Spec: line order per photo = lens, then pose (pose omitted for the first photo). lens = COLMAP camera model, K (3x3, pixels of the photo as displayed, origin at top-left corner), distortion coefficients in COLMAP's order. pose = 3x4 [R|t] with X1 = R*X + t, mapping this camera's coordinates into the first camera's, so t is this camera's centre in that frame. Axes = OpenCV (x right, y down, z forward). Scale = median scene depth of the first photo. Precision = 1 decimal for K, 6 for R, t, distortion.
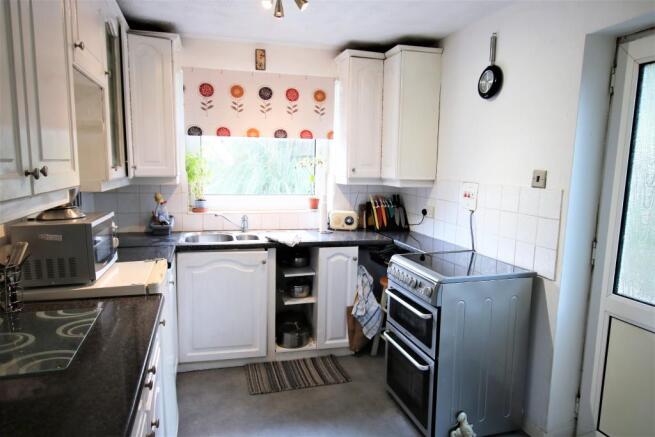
lens RADIAL K [[439.5, 0, 326.9], [0, 439.5, 221.5], [0, 0, 1]] dist [-0.011600, 0.006247]
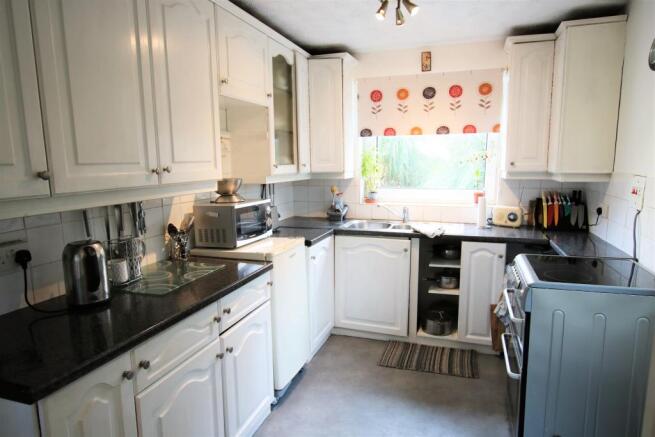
lens RADIAL K [[416.2, 0, 327.9], [0, 416.2, 220.4], [0, 0, 1]] dist [-0.020355, 0.008779]
pose [[0.826385, 0.054337, -0.560478, 0.251118], [-0.047684, 0.998511, 0.026497, 0.000894], [0.561084, 0.004829, 0.827745, 0.035707]]
